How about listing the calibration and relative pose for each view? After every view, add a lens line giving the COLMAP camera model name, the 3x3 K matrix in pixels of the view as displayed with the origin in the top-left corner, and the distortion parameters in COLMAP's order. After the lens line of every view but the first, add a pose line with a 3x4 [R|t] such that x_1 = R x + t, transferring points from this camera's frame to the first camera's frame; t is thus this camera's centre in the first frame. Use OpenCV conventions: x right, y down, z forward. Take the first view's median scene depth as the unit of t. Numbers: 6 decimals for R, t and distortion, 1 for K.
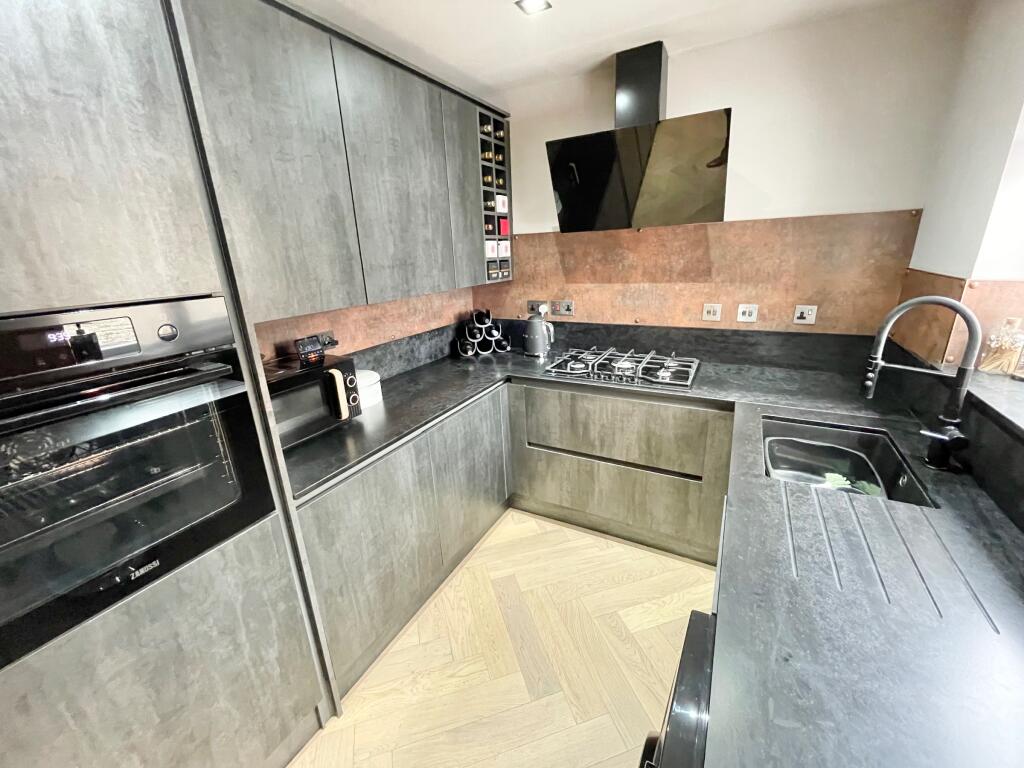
lens RADIAL K [[413.4, 0, 512.3], [0, 413.4, 380.9], [0, 0, 1]] dist [0.002082, -0.000032]
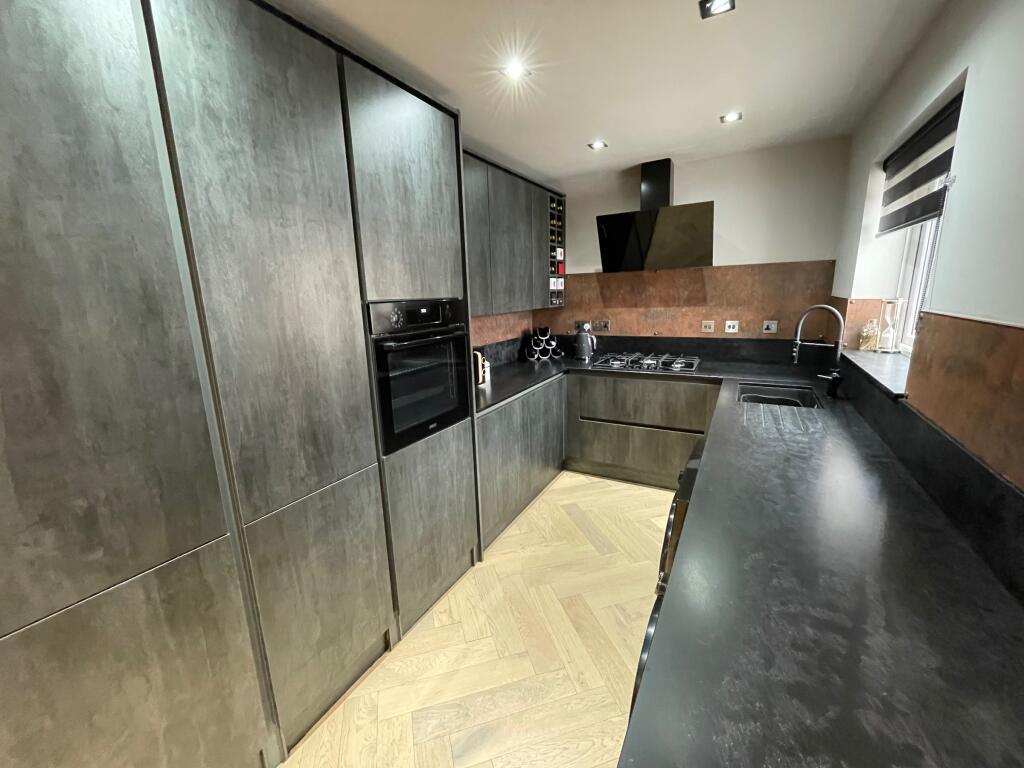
lens RADIAL K [[413.4, 0, 512.3], [0, 413.4, 380.9], [0, 0, 1]] dist [0.002082, -0.000032]
pose [[0.999895, 0.009878, -0.010573, -0.189228], [-0.010853, 0.995270, -0.096535, 0.171951], [0.009569, 0.096640, 0.995273, -0.437287]]
